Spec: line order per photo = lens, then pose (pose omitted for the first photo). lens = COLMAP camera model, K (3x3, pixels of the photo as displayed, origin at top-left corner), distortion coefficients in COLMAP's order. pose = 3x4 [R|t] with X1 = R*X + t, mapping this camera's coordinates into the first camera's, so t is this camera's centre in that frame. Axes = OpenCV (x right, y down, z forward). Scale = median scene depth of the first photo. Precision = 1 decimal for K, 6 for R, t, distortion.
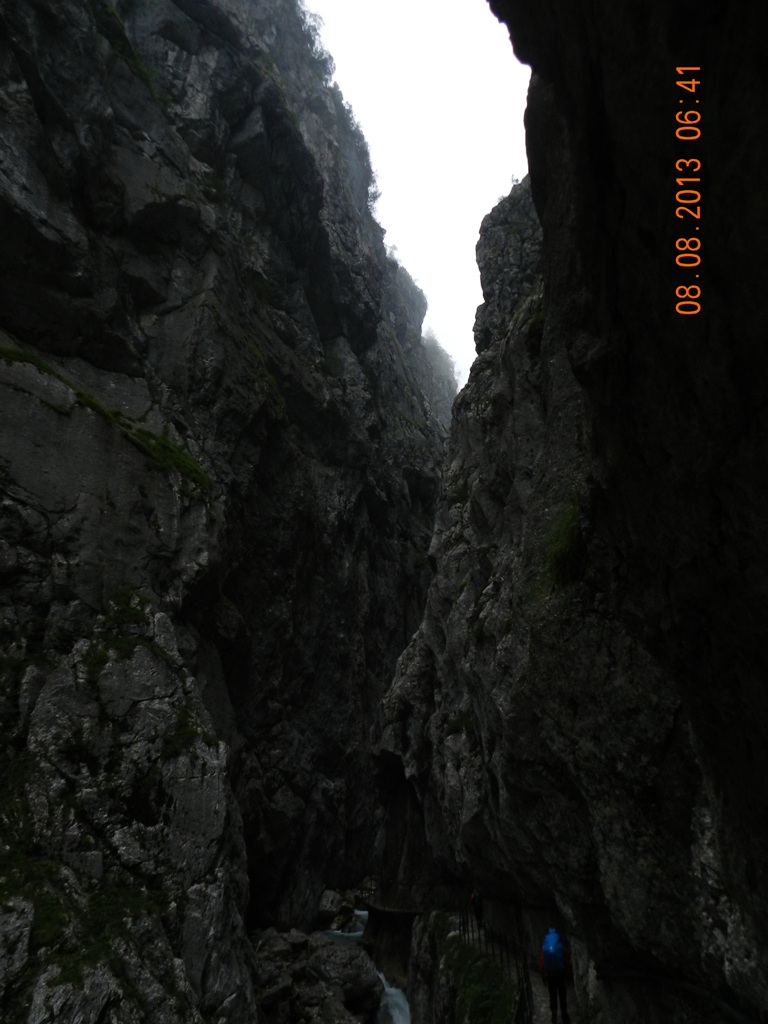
lens RADIAL K [[682.6, 0, 382.3], [0, 682.6, 517.5], [0, 0, 1]] dist [0.016588, -0.005282]
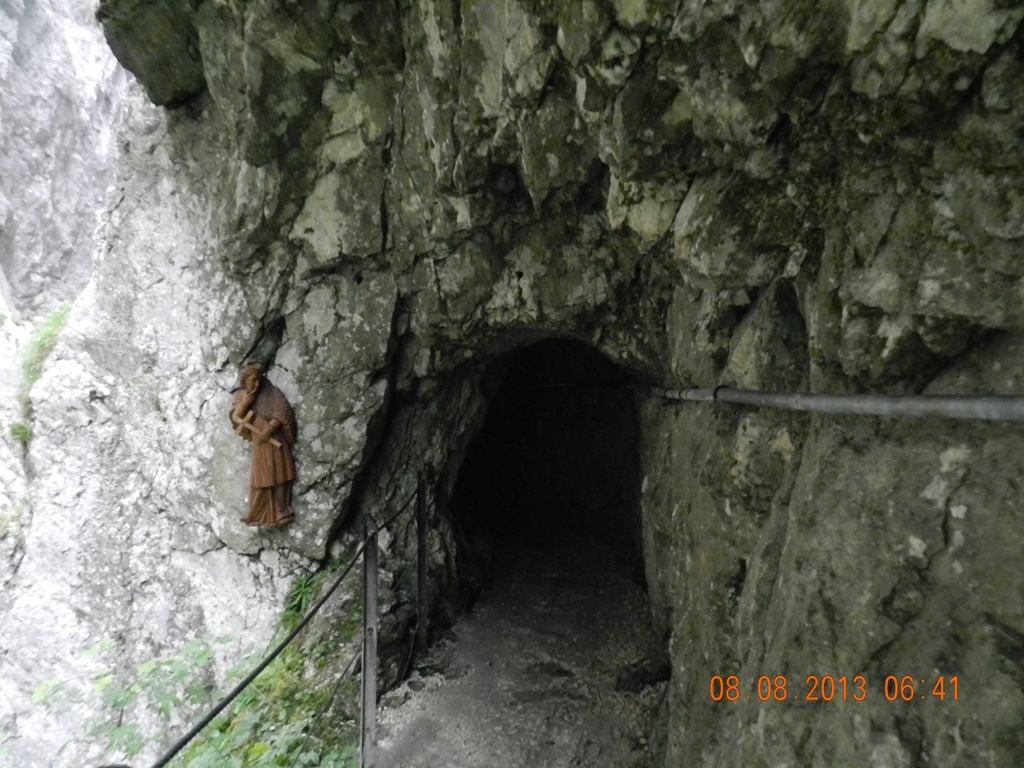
lens RADIAL K [[682.6, 0, 510.7], [0, 682.6, 386.6], [0, 0, 1]] dist [0.016588, -0.005282]
pose [[0.861266, 0.026120, 0.507483, -0.064658], [-0.237057, 0.904001, 0.355789, -0.162160], [-0.449472, -0.426732, 0.784777, -0.326492]]
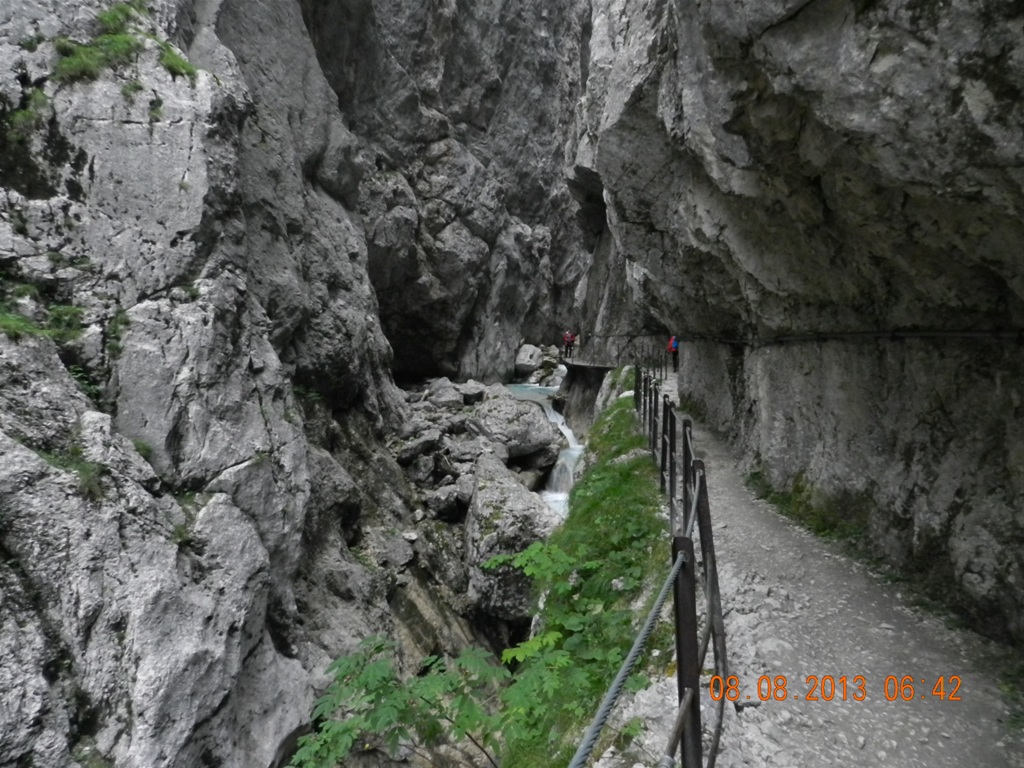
lens RADIAL K [[682.6, 0, 511.1], [0, 682.6, 382.4], [0, 0, 1]] dist [0.016588, -0.005282]
pose [[0.984986, 0.037881, -0.168428, 0.063688], [0.053970, 0.859159, 0.508855, 0.176419], [0.163982, -0.510305, 0.844215, 0.296213]]
